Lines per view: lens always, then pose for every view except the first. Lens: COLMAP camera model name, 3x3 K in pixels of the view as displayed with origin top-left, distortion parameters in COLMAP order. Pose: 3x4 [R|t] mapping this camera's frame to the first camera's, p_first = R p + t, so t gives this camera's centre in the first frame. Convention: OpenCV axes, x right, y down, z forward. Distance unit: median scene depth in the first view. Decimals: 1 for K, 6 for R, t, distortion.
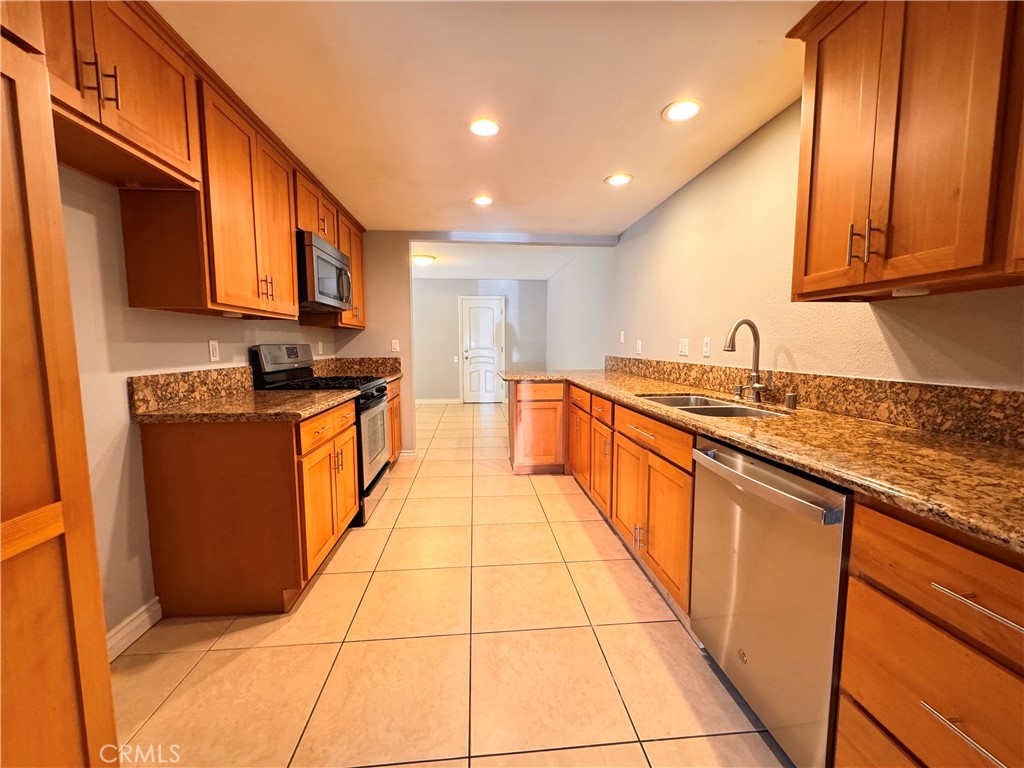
lens RADIAL K [[408.8, 0, 512.1], [0, 408.8, 382.5], [0, 0, 1]] dist [-0.001549, 0.000393]
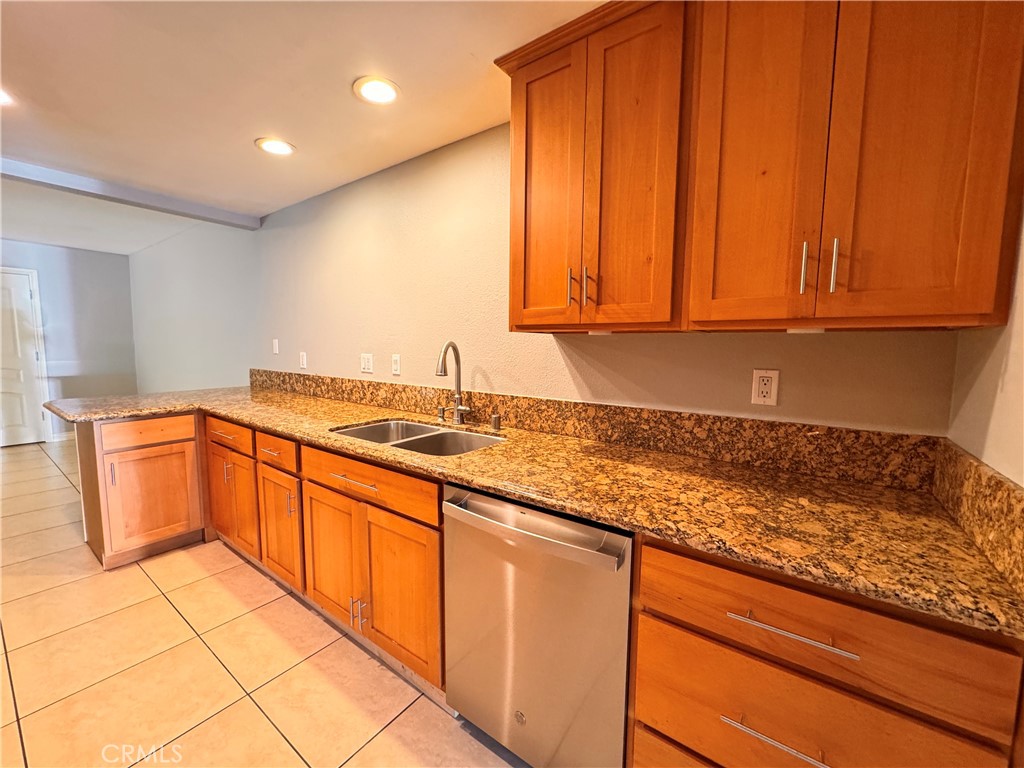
lens RADIAL K [[408.8, 0, 512.1], [0, 408.8, 382.5], [0, 0, 1]] dist [-0.001549, 0.000393]
pose [[0.660698, -0.061131, 0.748158, -0.066943], [0.058186, 0.997850, 0.030149, -0.083119], [-0.748393, 0.023613, 0.662835, 0.264527]]
